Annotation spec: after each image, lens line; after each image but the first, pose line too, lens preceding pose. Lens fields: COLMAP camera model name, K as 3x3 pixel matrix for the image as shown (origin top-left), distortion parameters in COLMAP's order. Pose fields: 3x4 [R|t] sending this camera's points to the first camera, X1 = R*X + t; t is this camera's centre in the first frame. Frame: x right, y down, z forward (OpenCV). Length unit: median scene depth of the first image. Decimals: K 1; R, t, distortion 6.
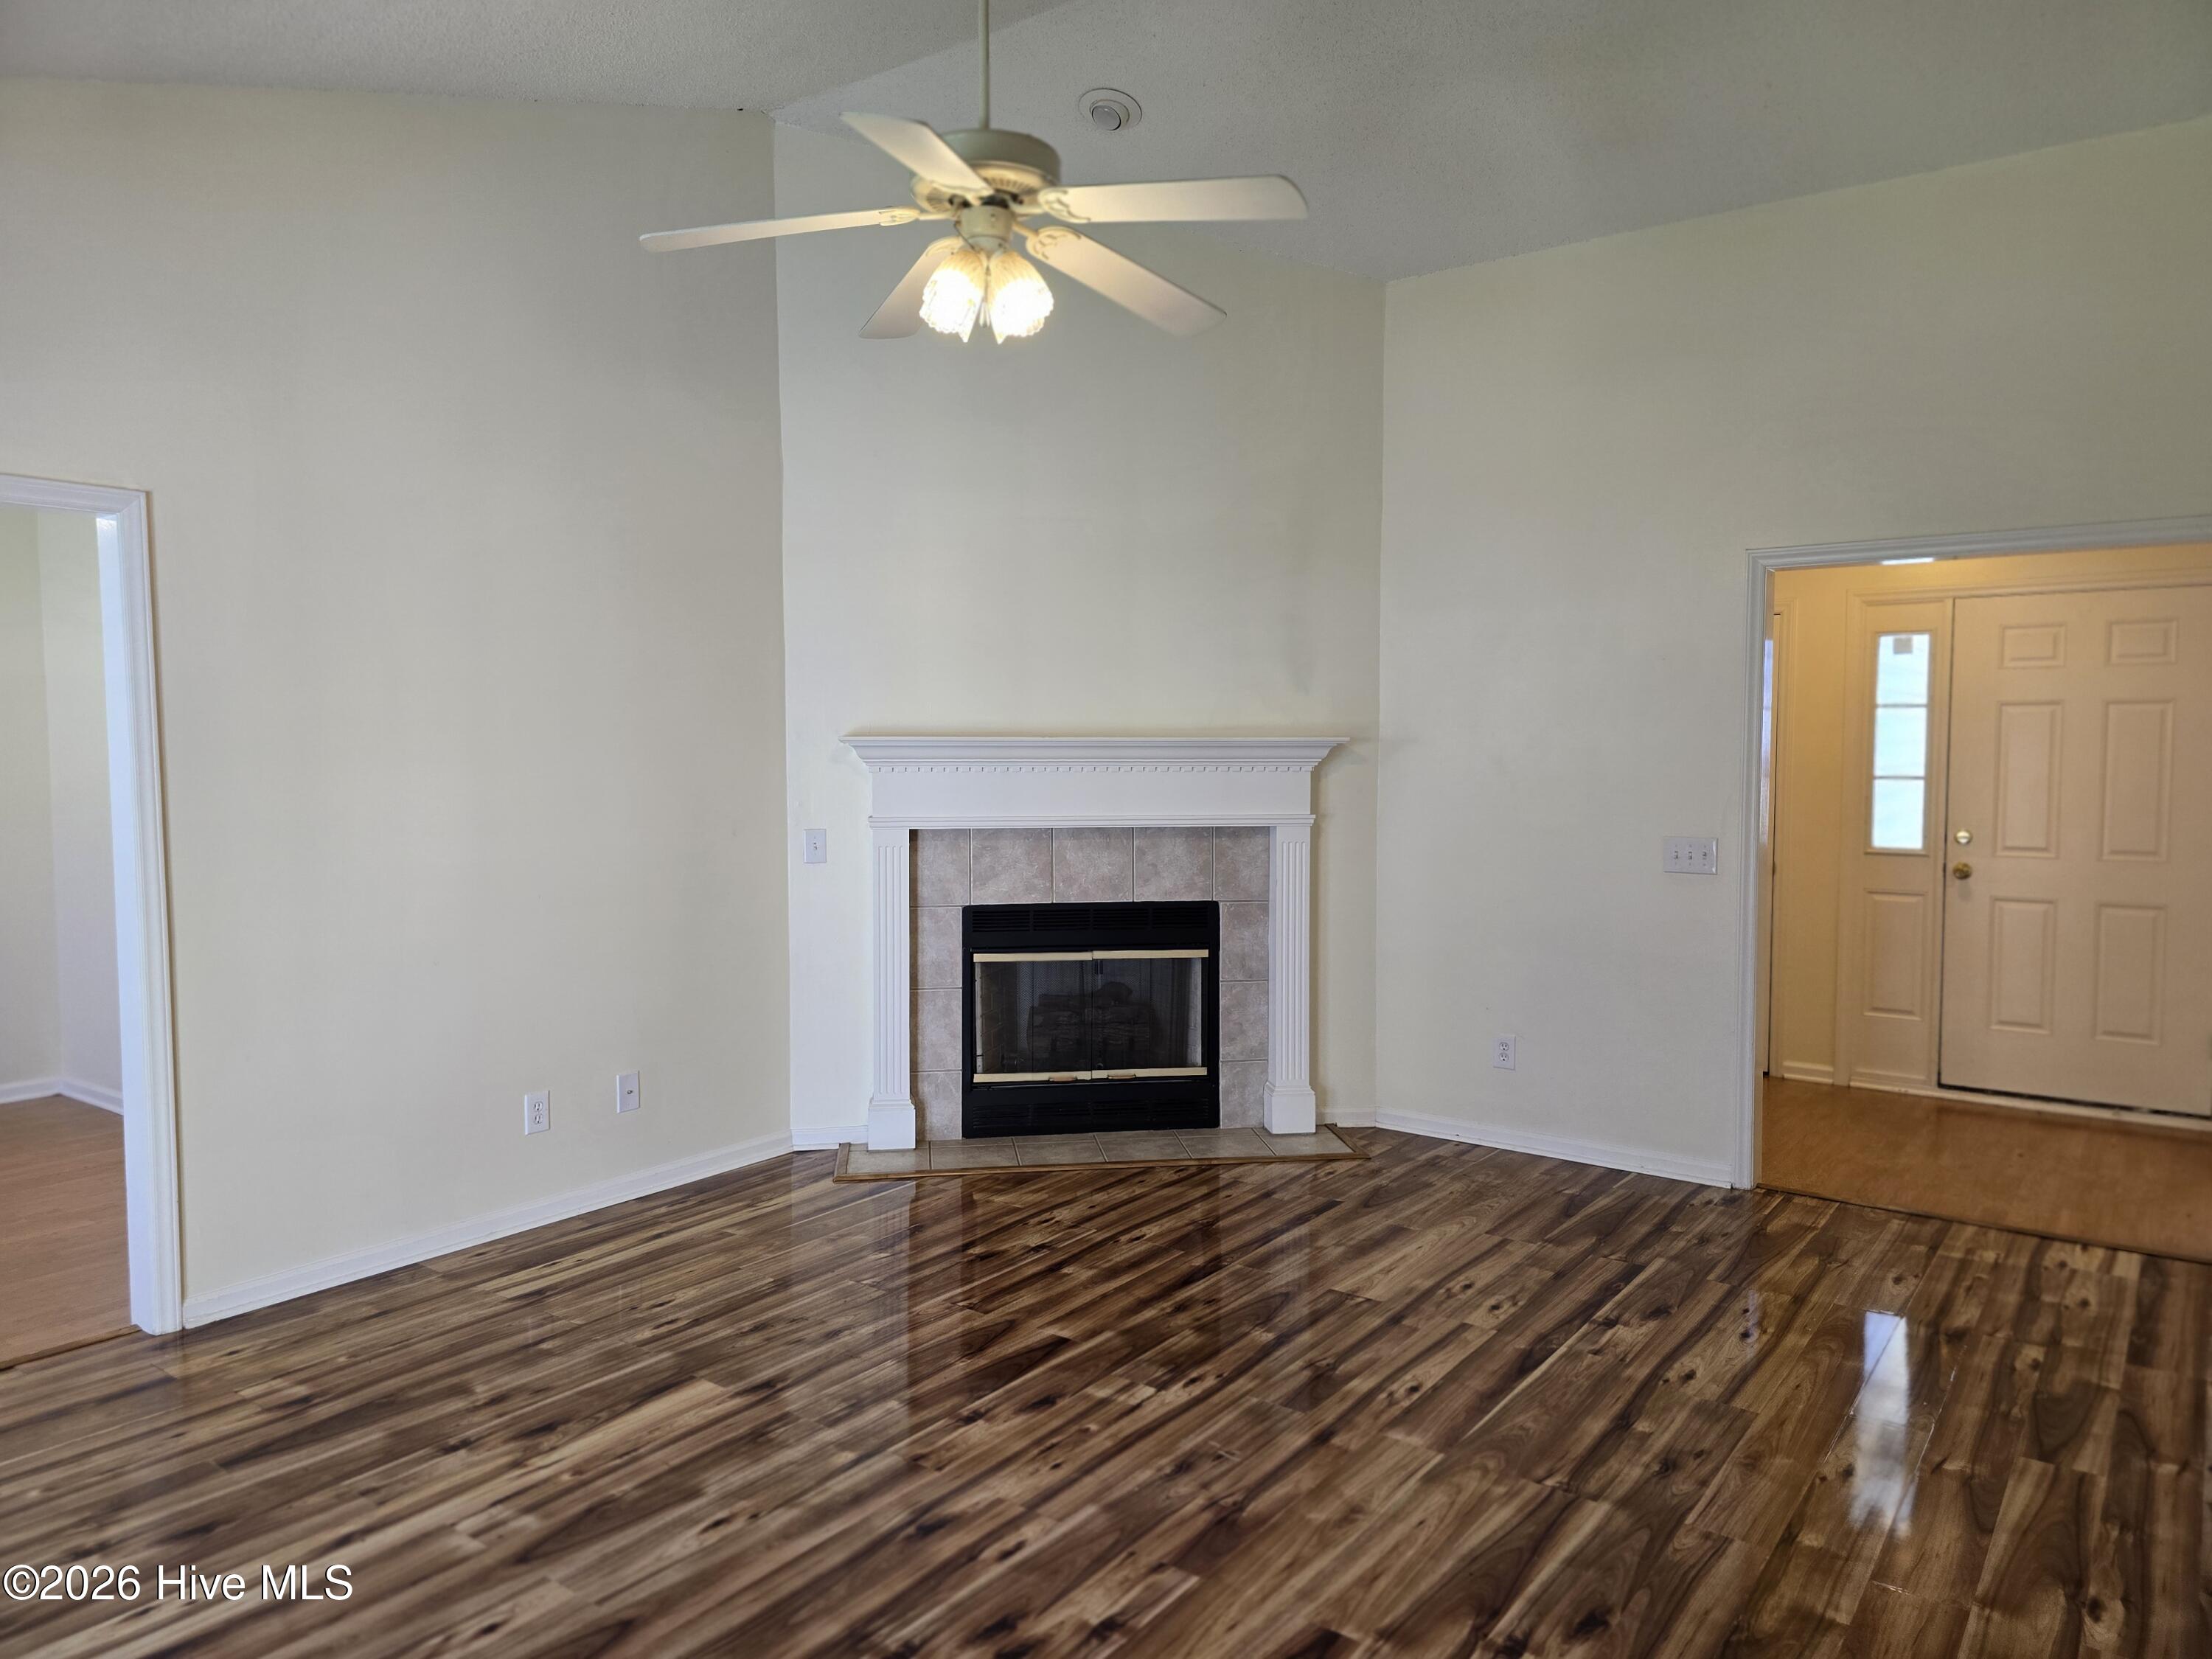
lens RADIAL K [[1483.6, 0, 1110.7], [0, 1483.6, 827.8], [0, 0, 1]] dist [0.045295, -0.031202]
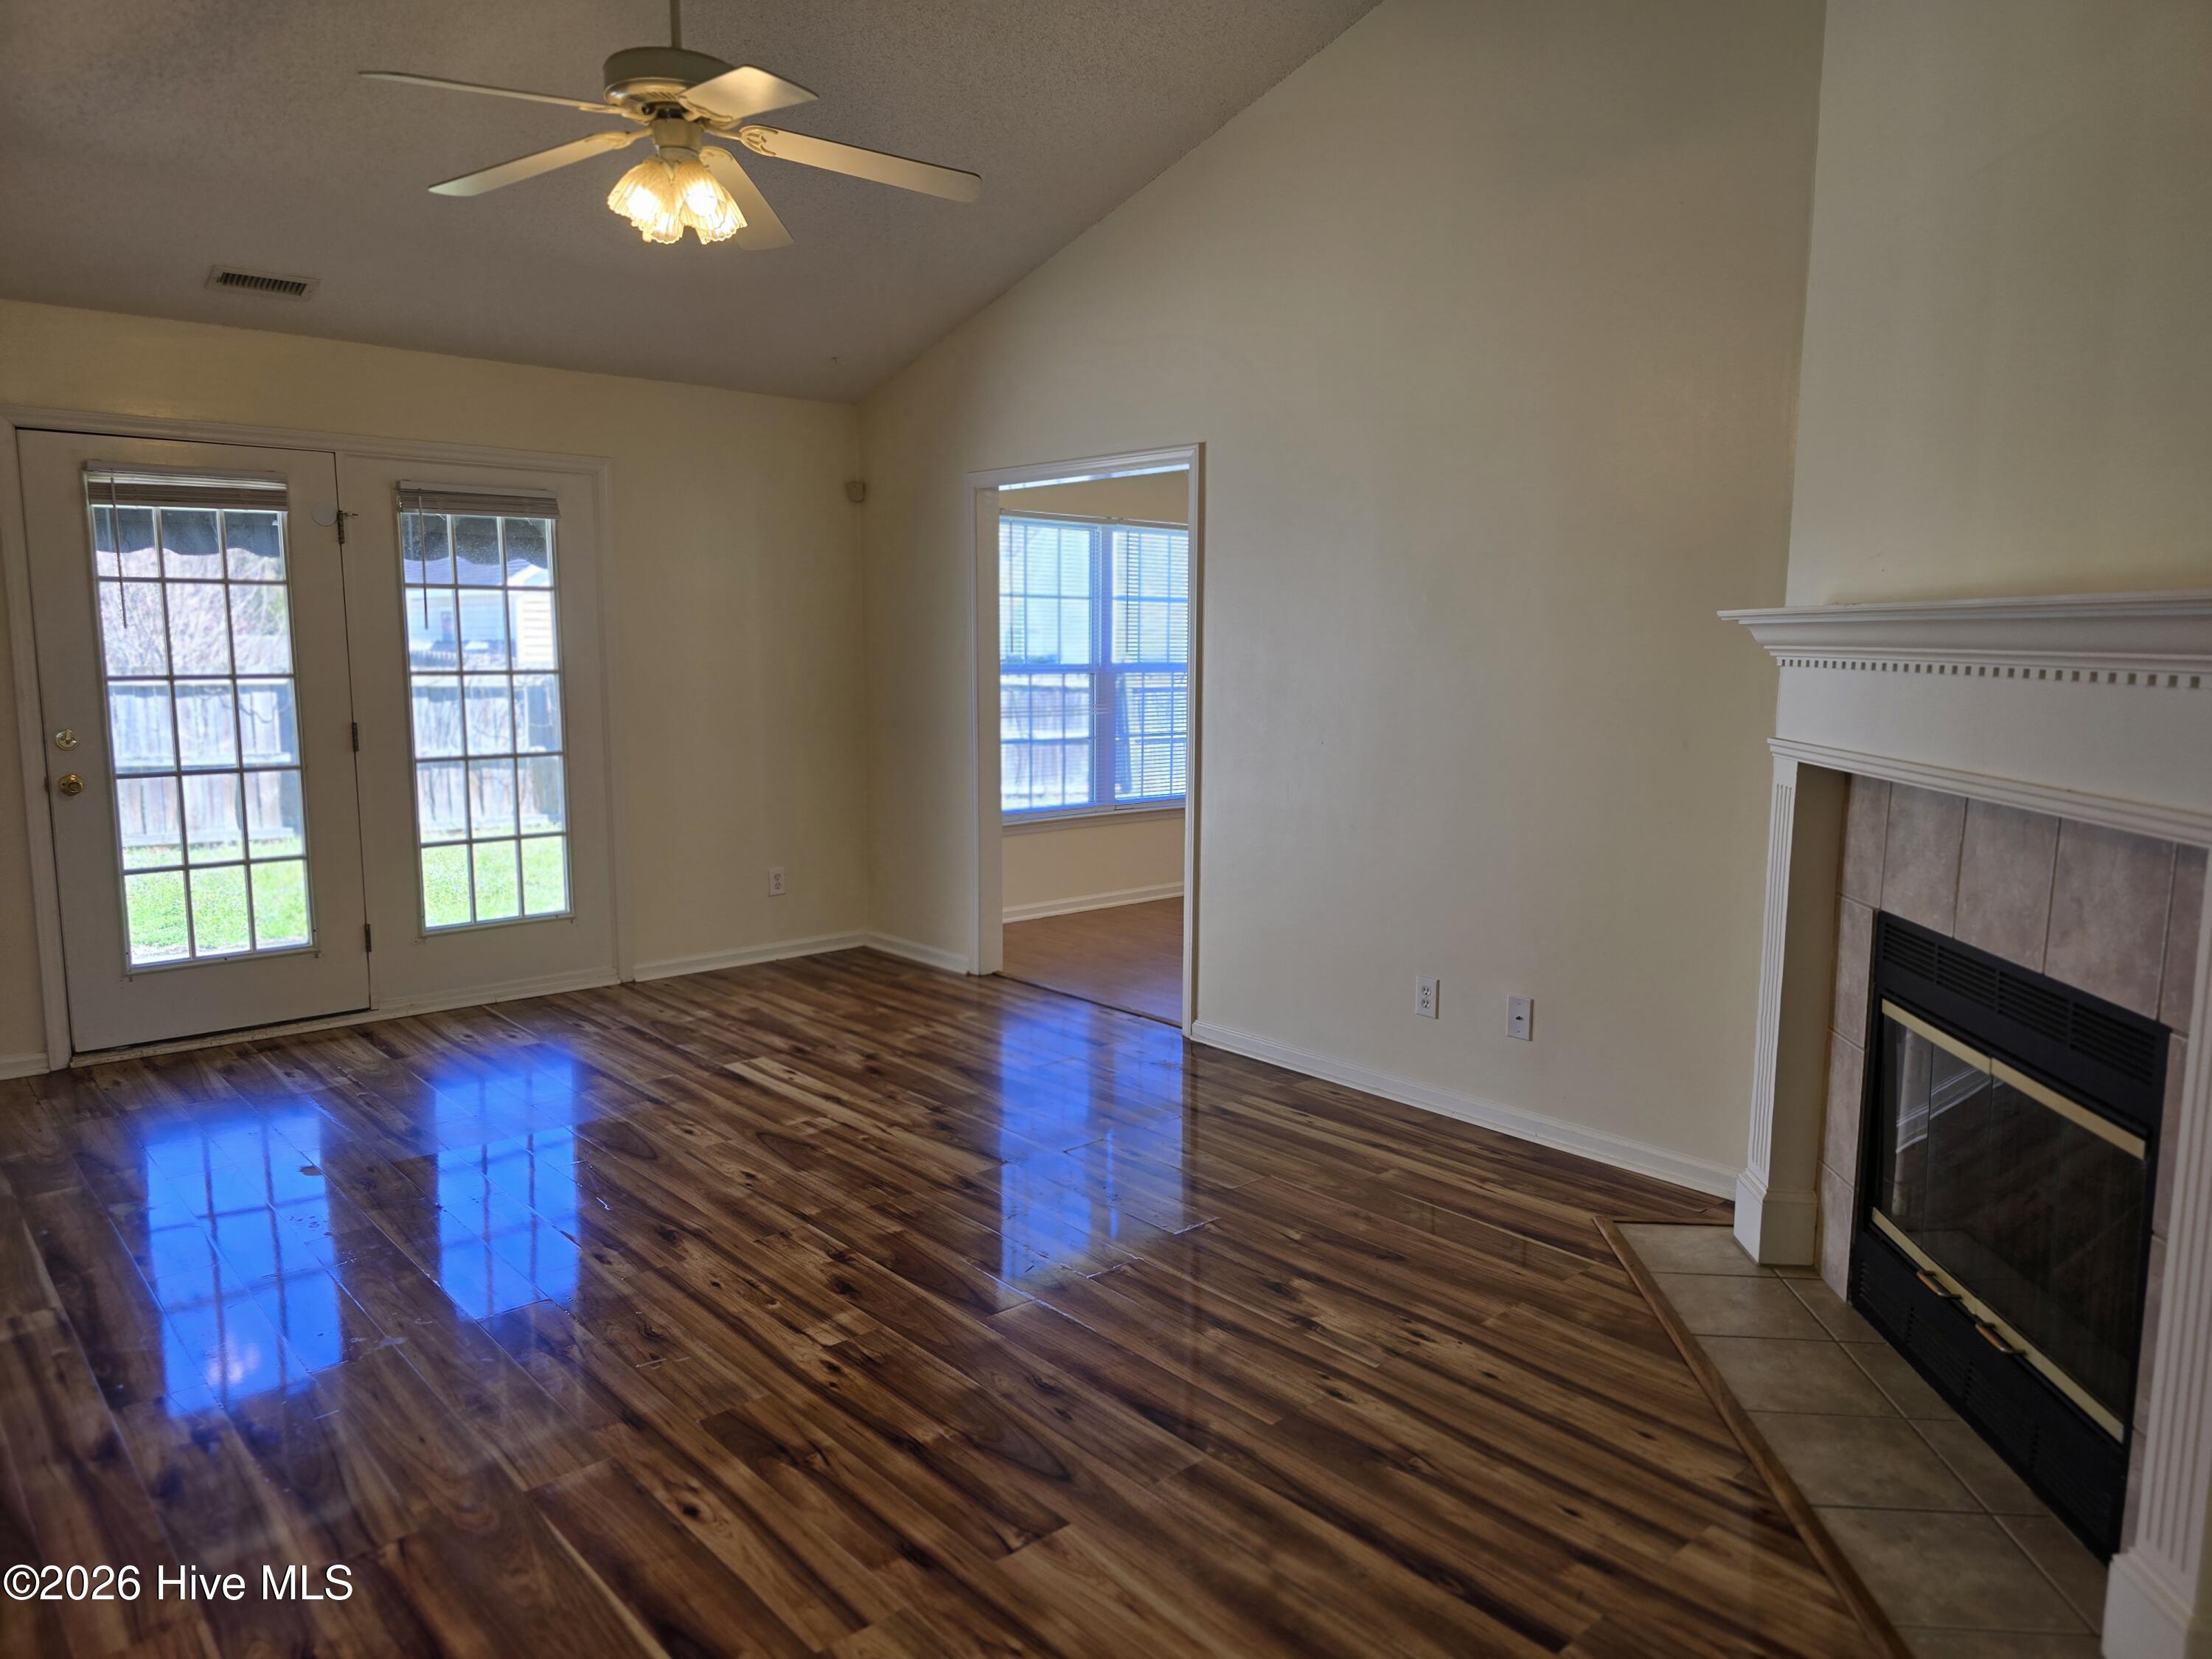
lens RADIAL K [[1483.6, 0, 1090.8], [0, 1483.6, 835.2], [0, 0, 1]] dist [0.045295, -0.031202]
pose [[-0.207758, 0.132301, -0.969192, 0.636378], [-0.064589, 0.986793, 0.148549, -0.050376], [0.976046, 0.093462, -0.196469, 1.009671]]
